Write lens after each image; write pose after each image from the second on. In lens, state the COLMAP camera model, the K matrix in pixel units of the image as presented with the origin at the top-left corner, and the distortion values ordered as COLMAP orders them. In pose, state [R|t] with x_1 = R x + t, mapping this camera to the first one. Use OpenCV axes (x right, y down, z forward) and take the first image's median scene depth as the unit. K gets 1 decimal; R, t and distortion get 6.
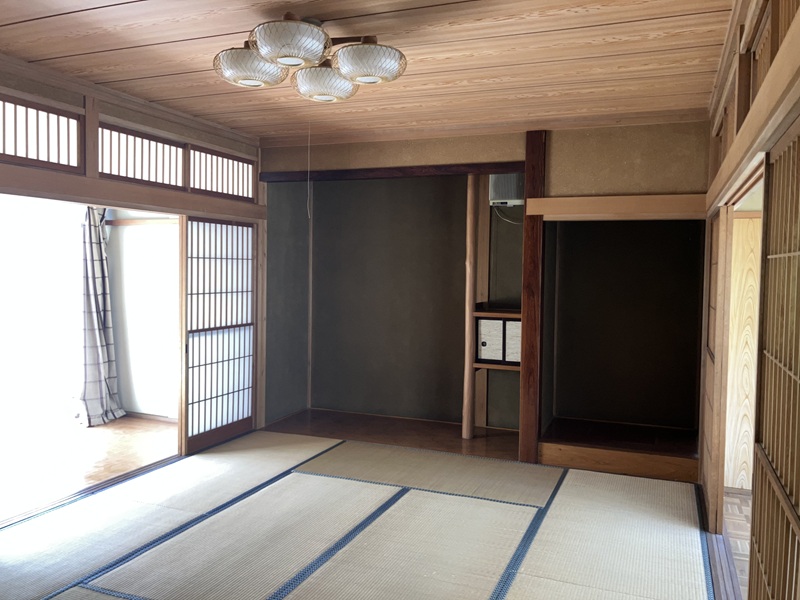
lens RADIAL K [[660.4, 0, 407.3], [0, 660.4, 294.3], [0, 0, 1]] dist [0.036616, -0.029778]
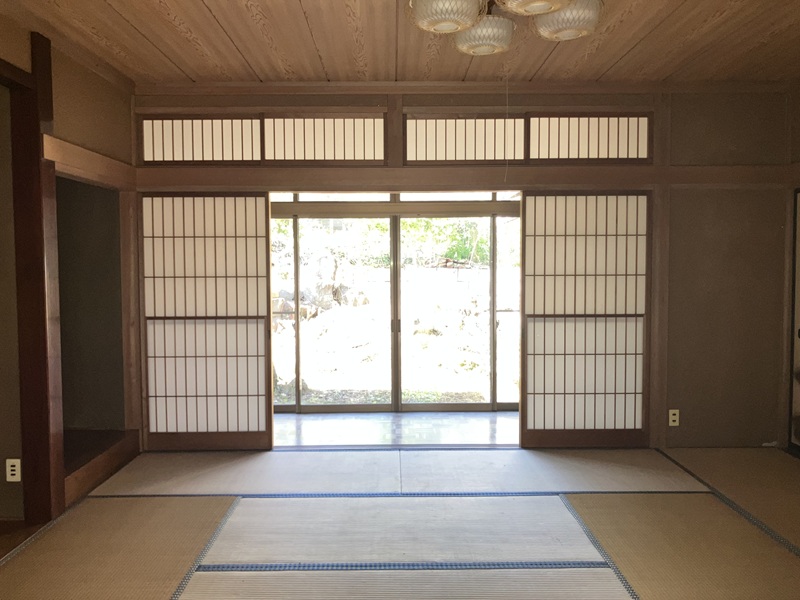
lens RADIAL K [[660.4, 0, 404.8], [0, 660.4, 306.3], [0, 0, 1]] dist [0.036616, -0.029778]
pose [[0.389994, 0.027179, -0.920416, 0.443242], [-0.024203, 0.999522, 0.019259, 0.028434], [0.920499, 0.014766, 0.390466, 0.466576]]
